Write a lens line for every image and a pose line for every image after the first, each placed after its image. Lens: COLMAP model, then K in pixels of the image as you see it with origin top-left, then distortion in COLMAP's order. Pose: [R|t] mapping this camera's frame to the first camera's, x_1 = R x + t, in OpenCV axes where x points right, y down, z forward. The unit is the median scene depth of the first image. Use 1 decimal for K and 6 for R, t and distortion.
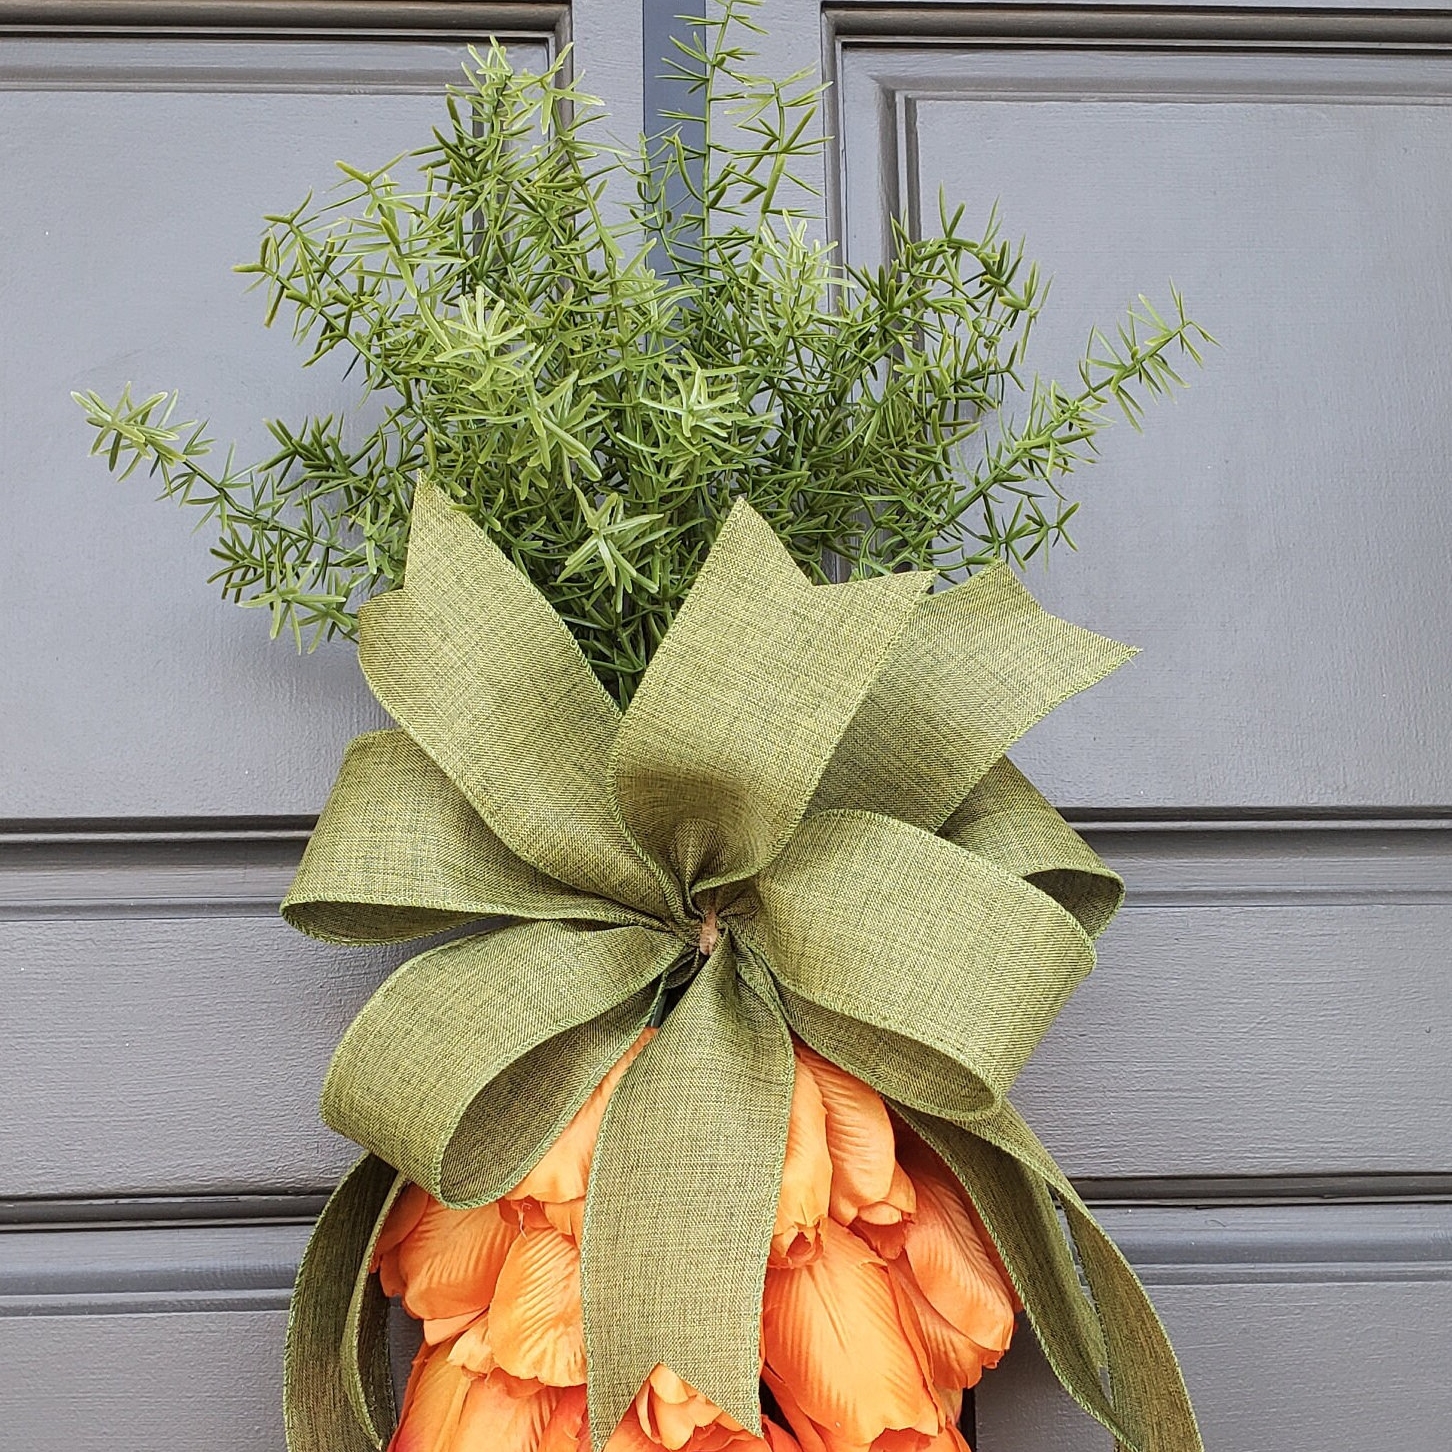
lens RADIAL K [[2291.3, 0, 726.8], [0, 2291.3, 783.8], [0, 0, 1]] dist [0.363122, -1.657780]
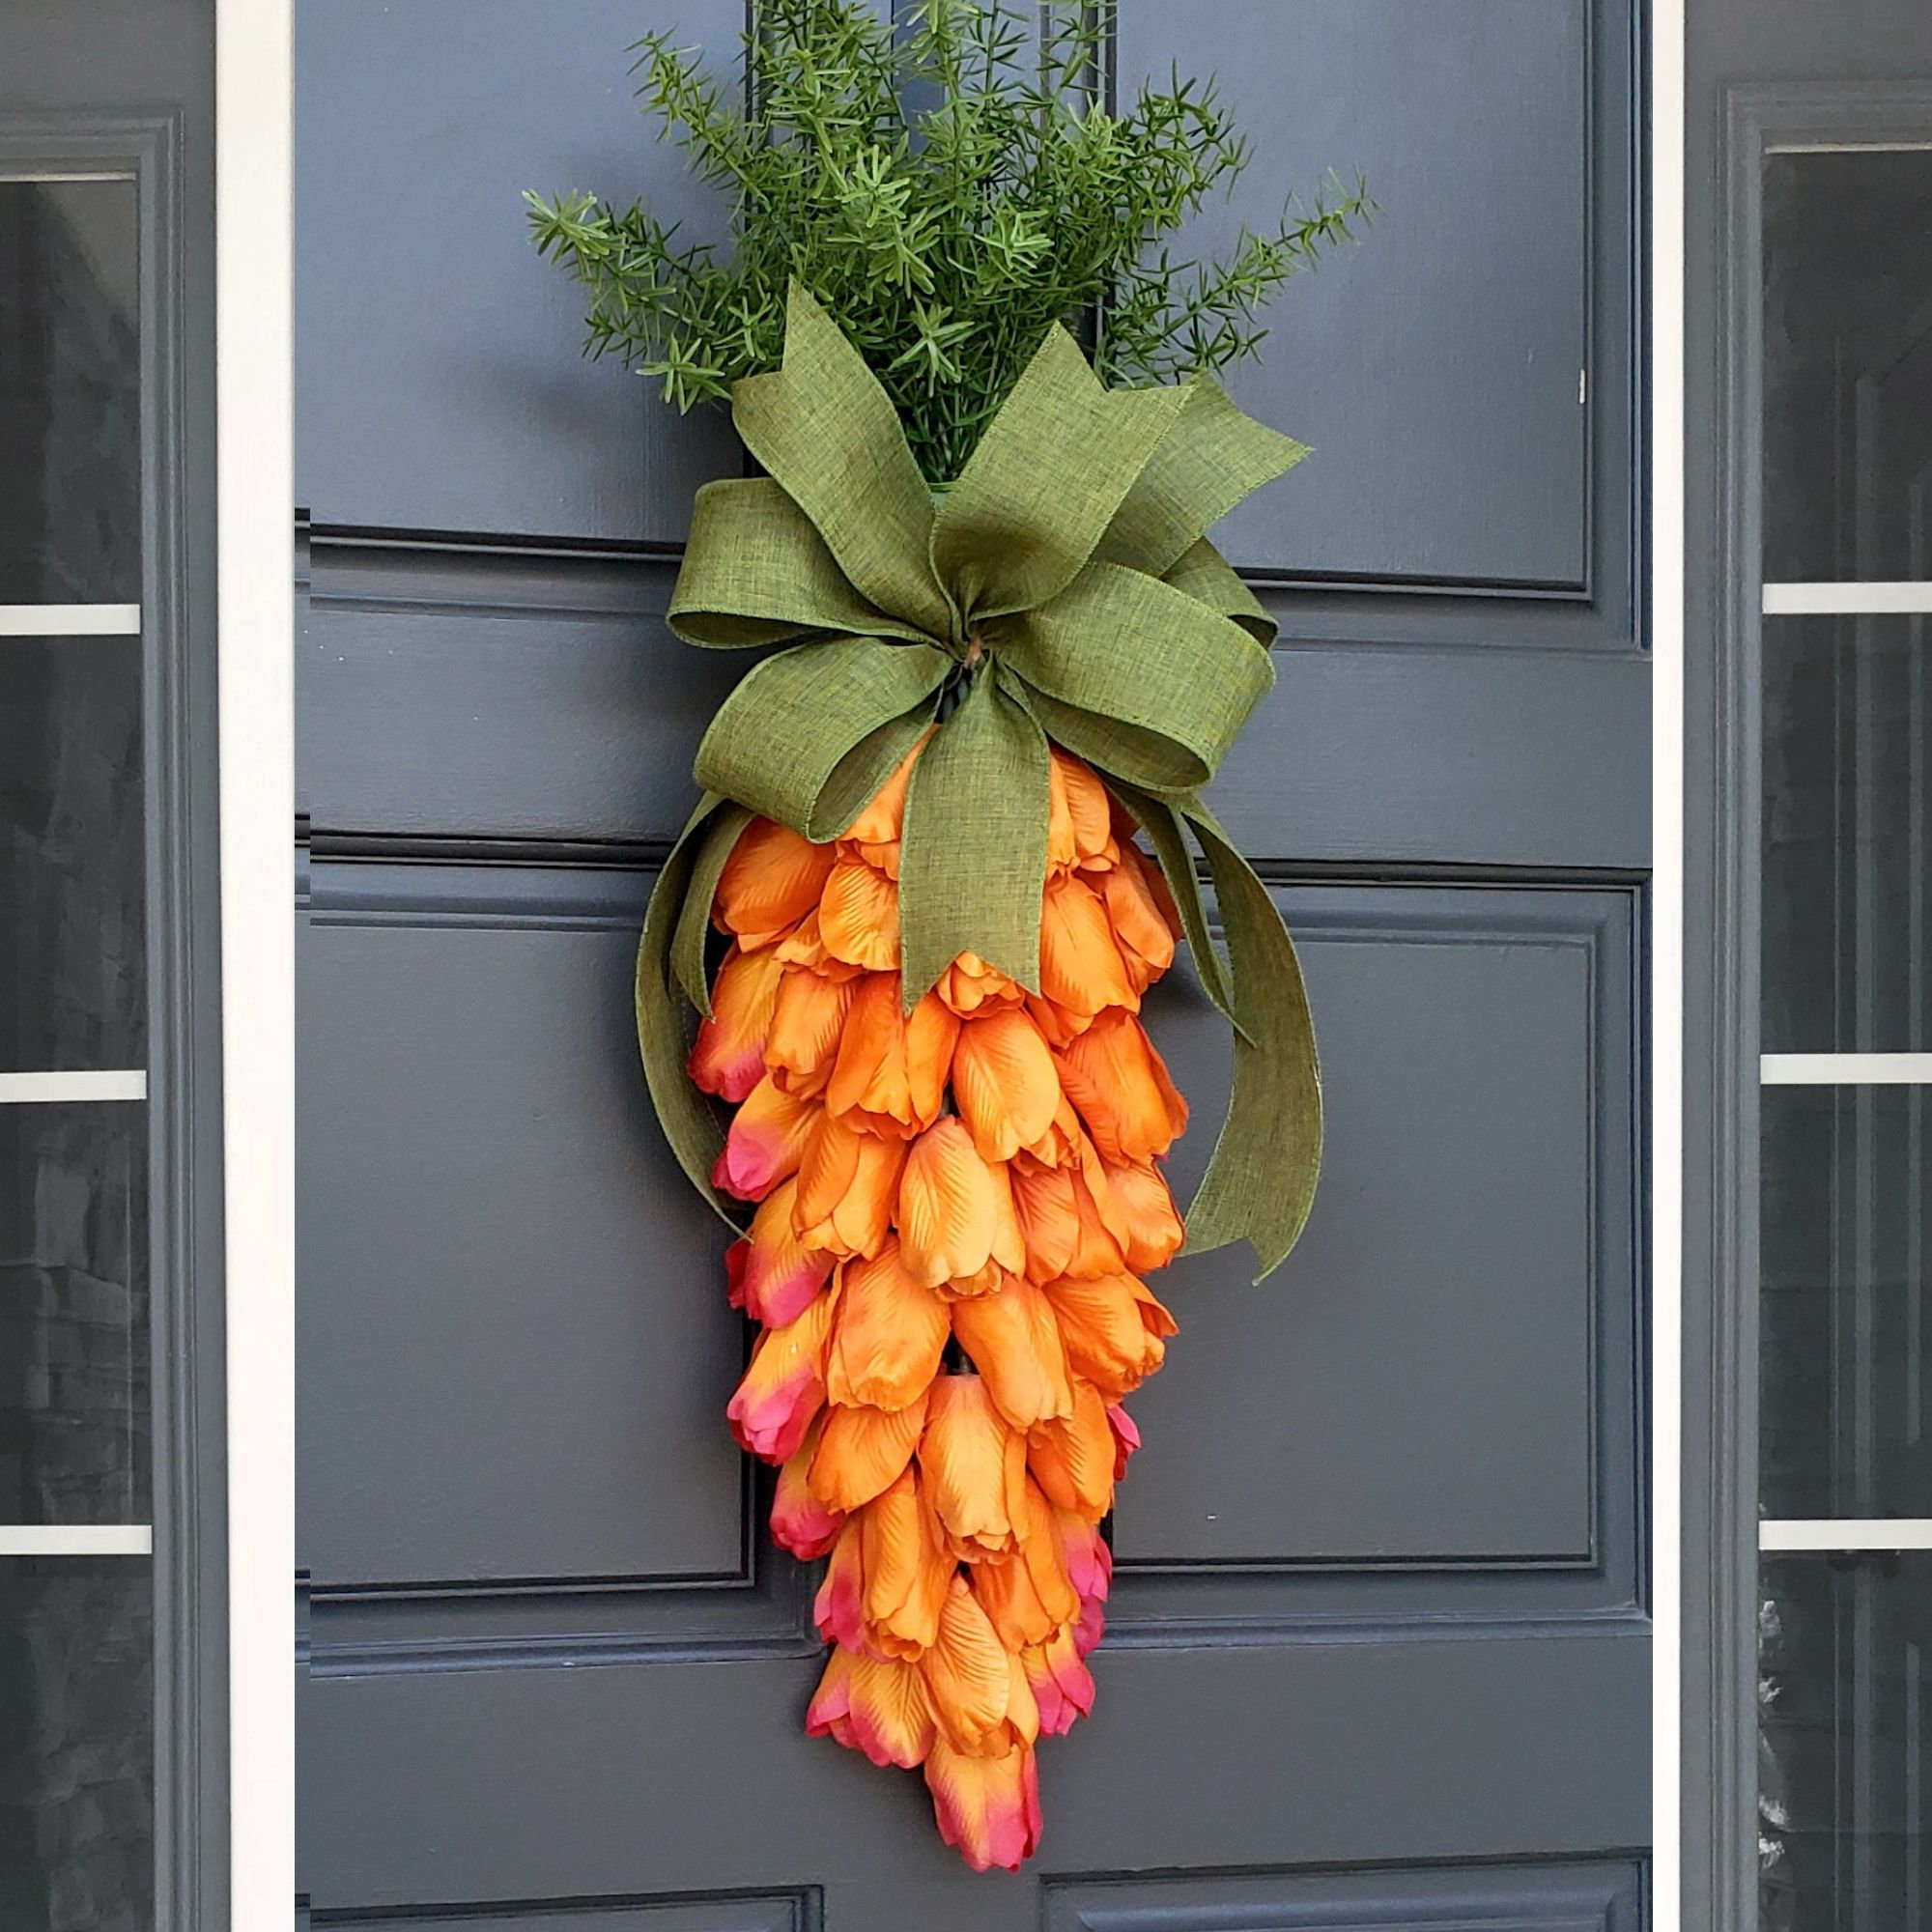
lens RADIAL K [[3195.3, 0, 818.0], [0, 3195.3, 1016.6], [0, 0, 1]] dist [0.359706, -1.444792]
pose [[0.985772, 0.031707, 0.165070, -0.406056], [-0.057734, 0.986171, 0.155349, -0.009890], [-0.157862, -0.162669, 0.973971, -0.832953]]
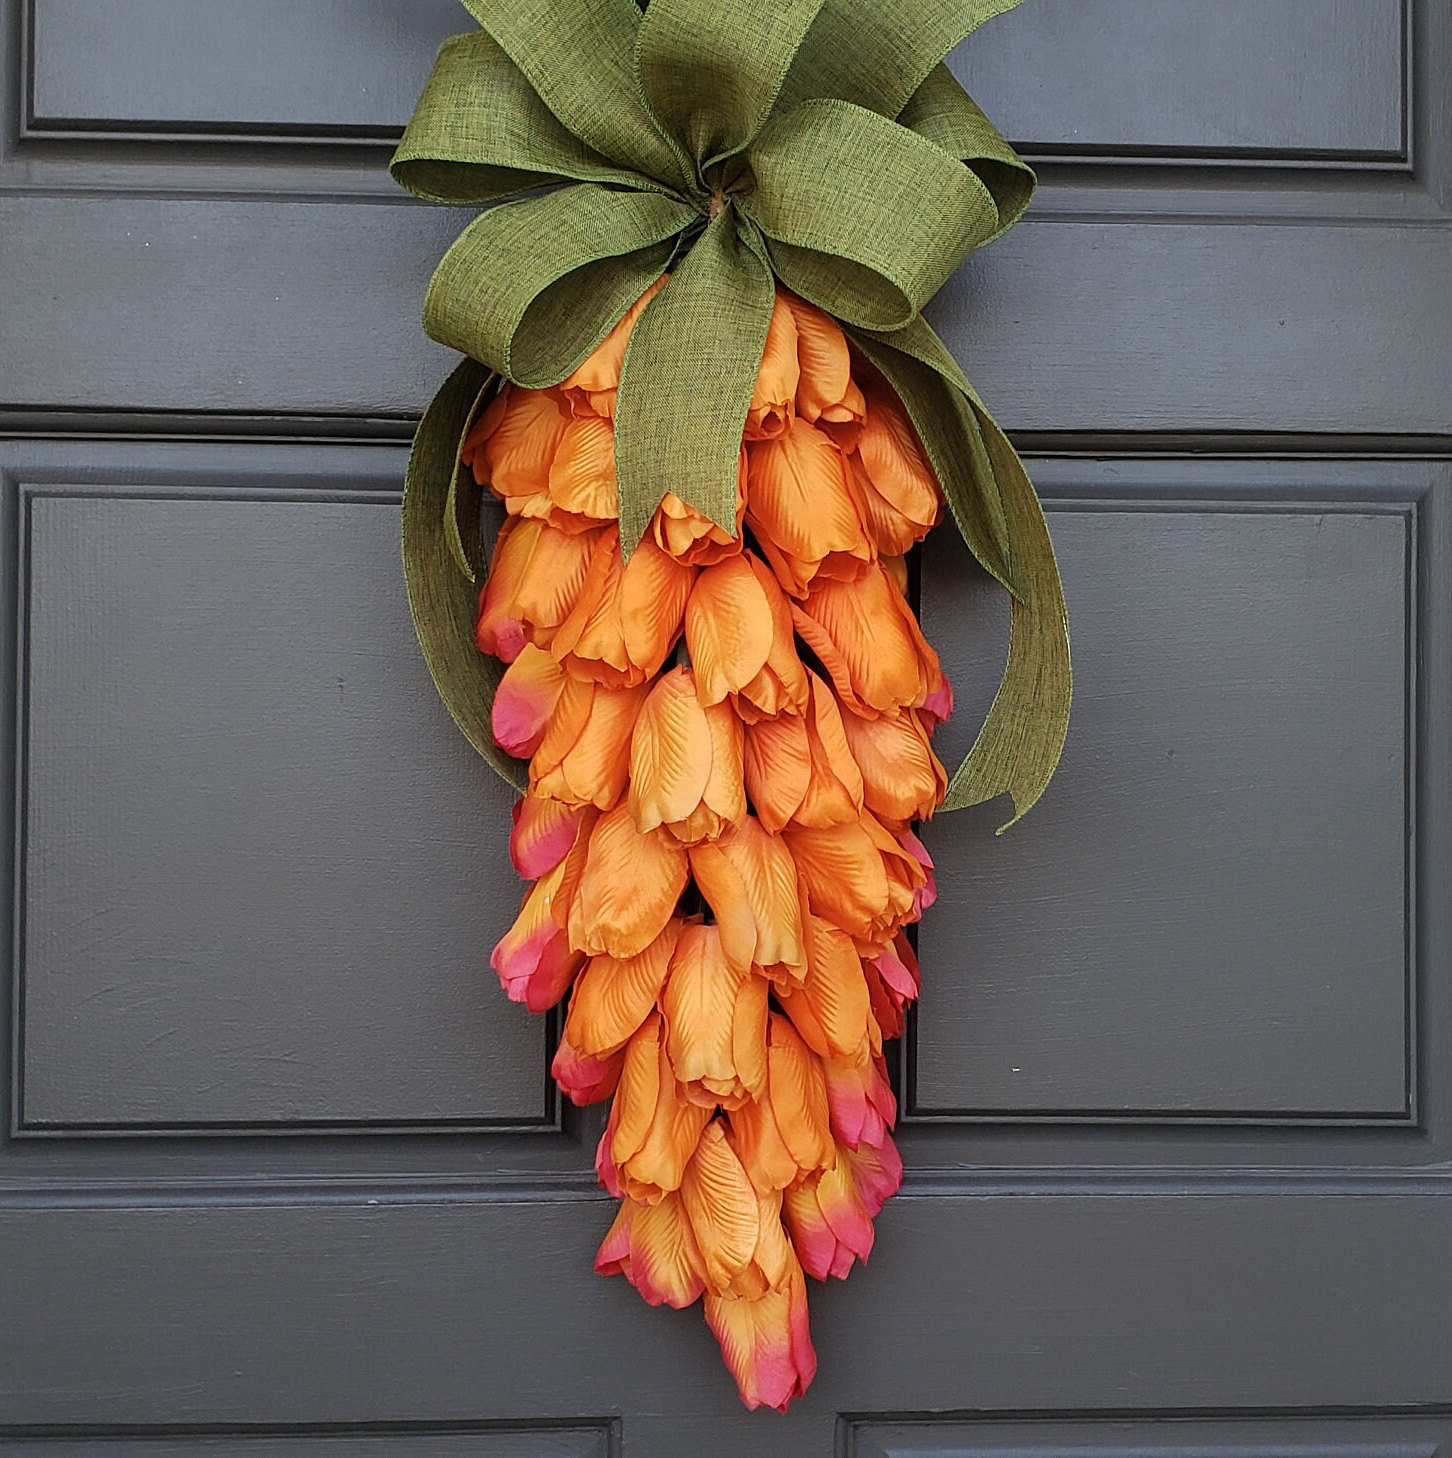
lens RADIAL K [[2296.5, 0, 884.5], [0, 2296.5, 762.1], [0, 0, 1]] dist [0.316994, -1.255251]
pose [[0.999664, 0.023561, 0.010799, 0.084057], [-0.025050, 0.985232, 0.169381, 0.156285], [-0.006649, -0.169595, 0.985491, -0.377922]]
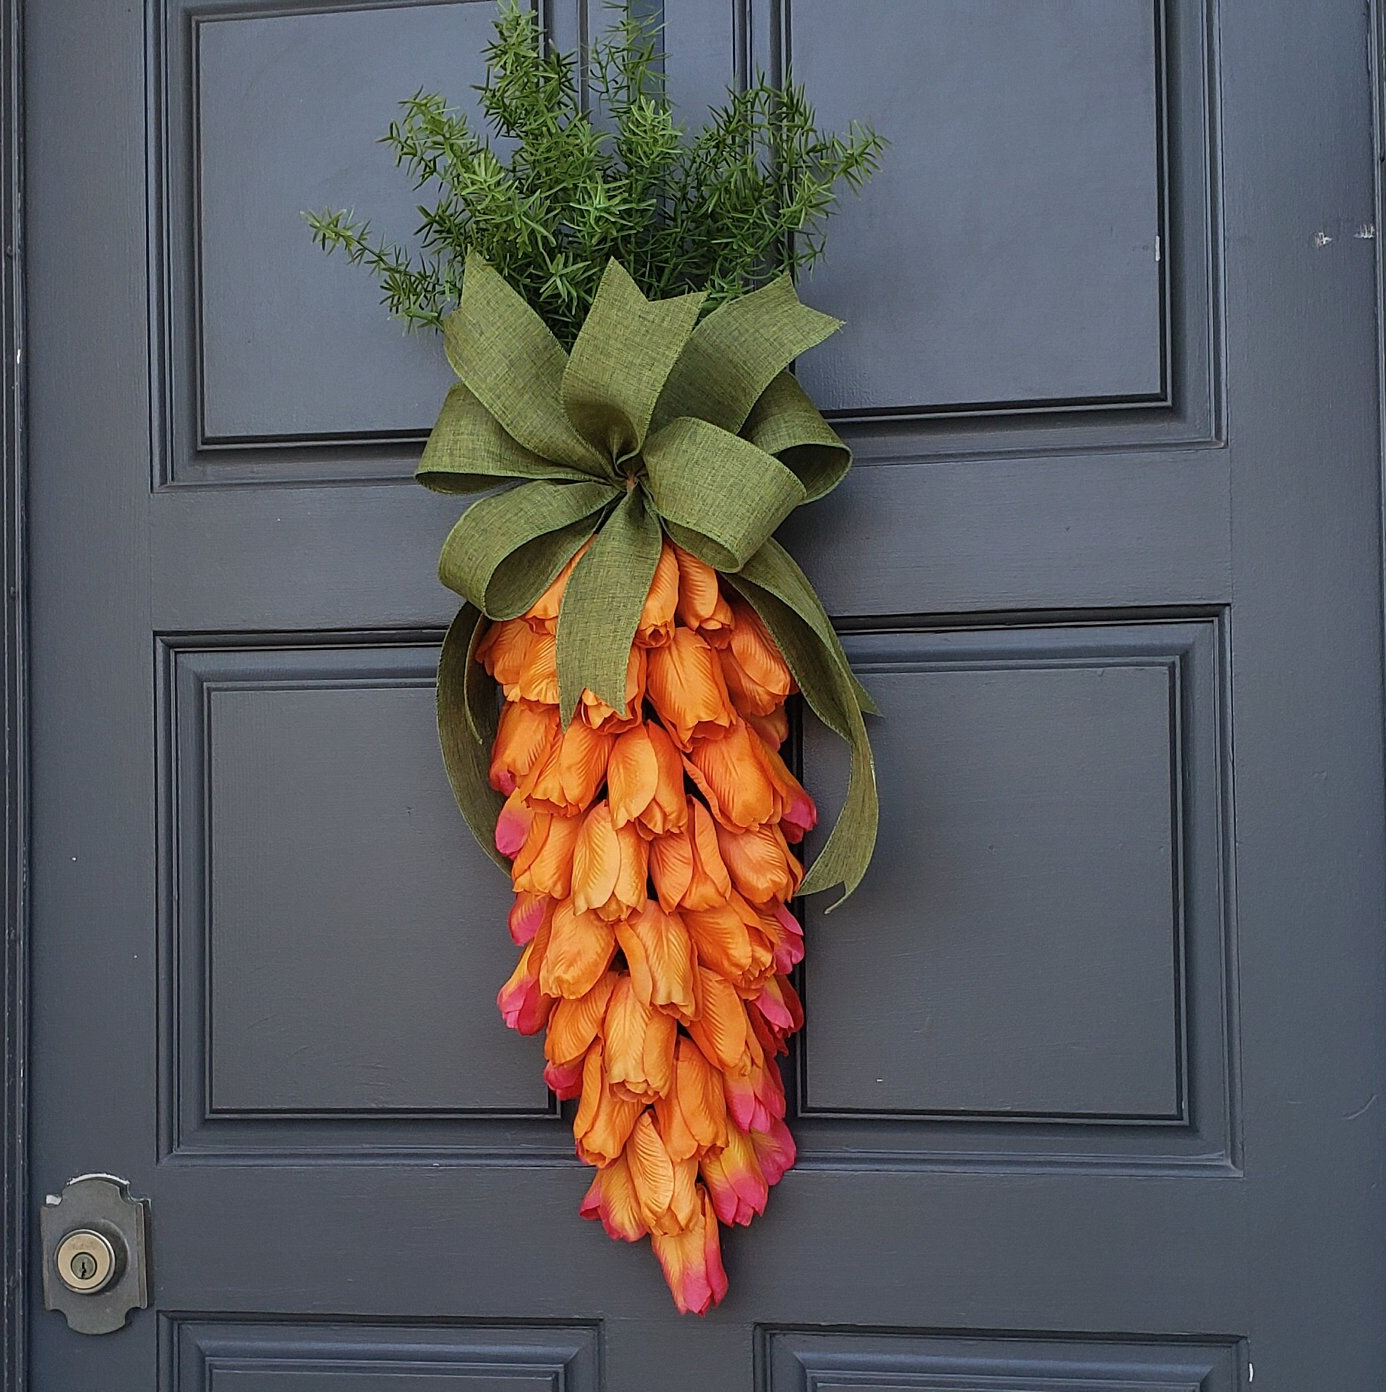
lens RADIAL K [[2301.6, 0, 634.4], [0, 2301.6, 783.6], [0, 0, 1]] dist [0.358661, -1.449672]
pose [[0.974109, 0.001404, -0.226075, 0.449967], [0.037240, 0.985325, 0.166575, -0.011505], [0.222991, -0.170682, 0.959762, -0.934660]]
